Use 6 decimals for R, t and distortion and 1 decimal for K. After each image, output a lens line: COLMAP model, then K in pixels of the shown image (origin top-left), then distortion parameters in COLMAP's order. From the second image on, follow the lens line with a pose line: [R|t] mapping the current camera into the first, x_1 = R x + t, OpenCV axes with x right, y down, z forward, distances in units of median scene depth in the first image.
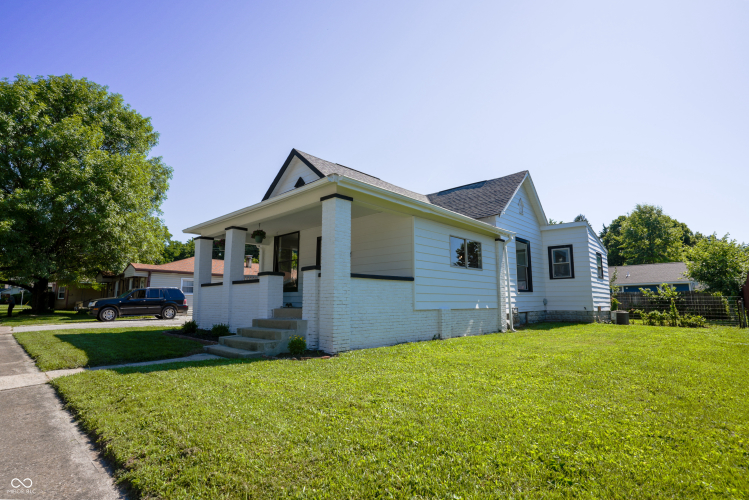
lens RADIAL K [[358.6, 0, 374.5], [0, 358.6, 250.0], [0, 0, 1]] dist [-0.067457, 0.024615]
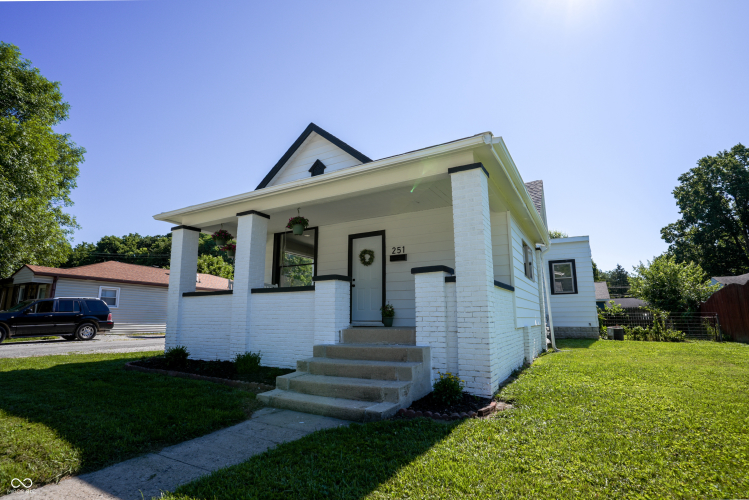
lens RADIAL K [[358.6, 0, 374.5], [0, 358.6, 250.0], [0, 0, 1]] dist [-0.067457, 0.024615]
pose [[0.972730, 0.042582, 0.228000, -0.168412], [-0.032868, 0.998390, -0.046237, 0.018643], [-0.229601, 0.037482, 0.972563, 0.138385]]
